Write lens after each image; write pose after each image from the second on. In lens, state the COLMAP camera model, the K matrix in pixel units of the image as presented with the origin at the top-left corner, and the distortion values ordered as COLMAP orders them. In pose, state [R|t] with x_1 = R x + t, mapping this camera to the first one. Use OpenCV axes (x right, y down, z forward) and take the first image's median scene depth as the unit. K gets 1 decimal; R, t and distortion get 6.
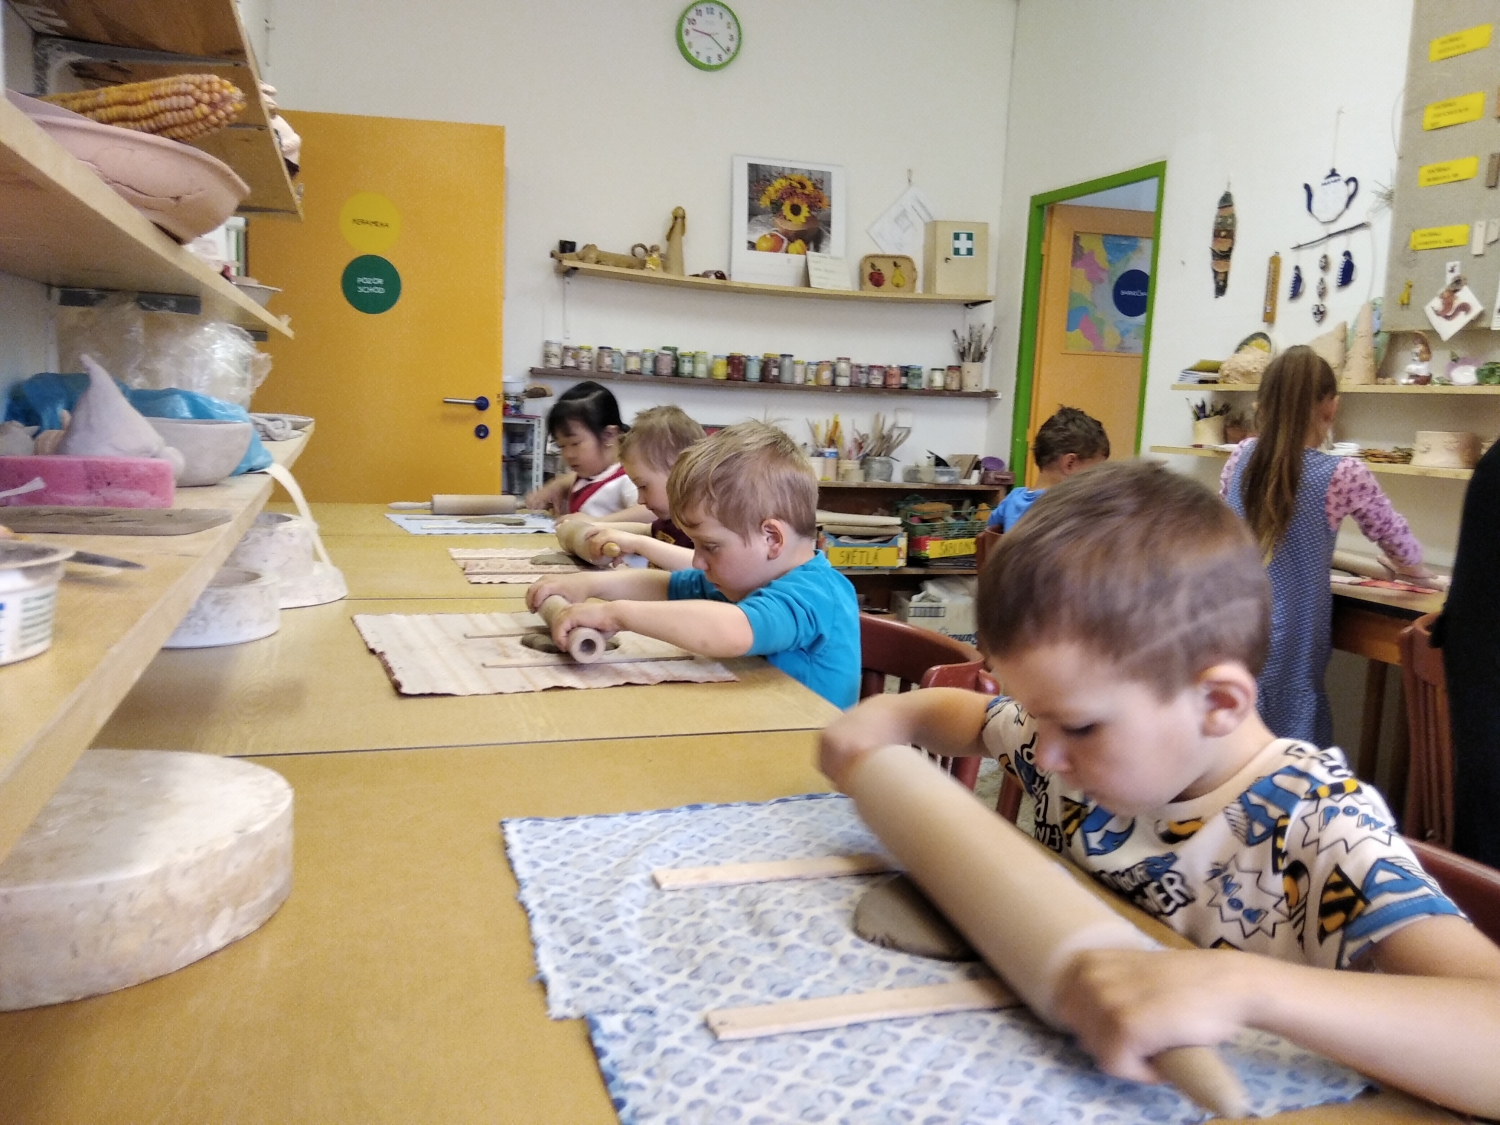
lens RADIAL K [[1230.8, 0, 750.0], [0, 1230.8, 562.5], [0, 0, 1]] dist [0.094222, -0.115581]
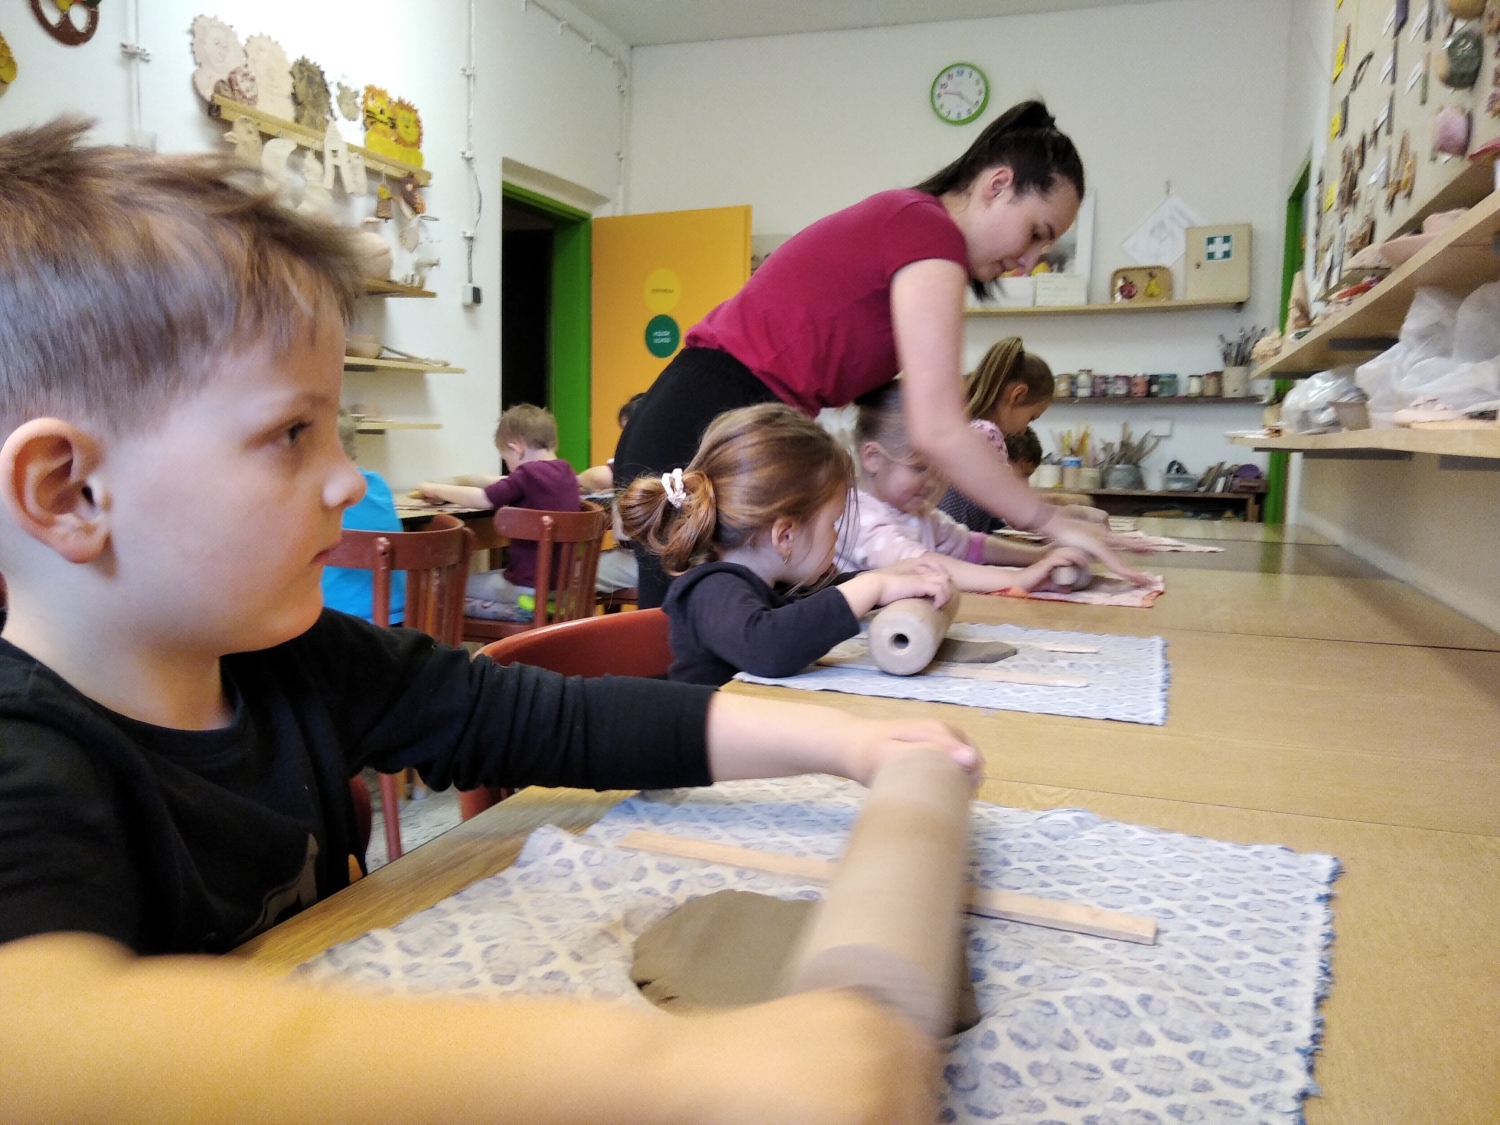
lens RADIAL K [[1230.8, 0, 750.0], [0, 1230.8, 562.5], [0, 0, 1]] dist [0.094222, -0.115581]
pose [[0.791480, 0.040421, -0.609857, 0.490940], [-0.062073, 0.997968, -0.014414, 0.028952], [0.608035, 0.049264, 0.792380, 0.005103]]
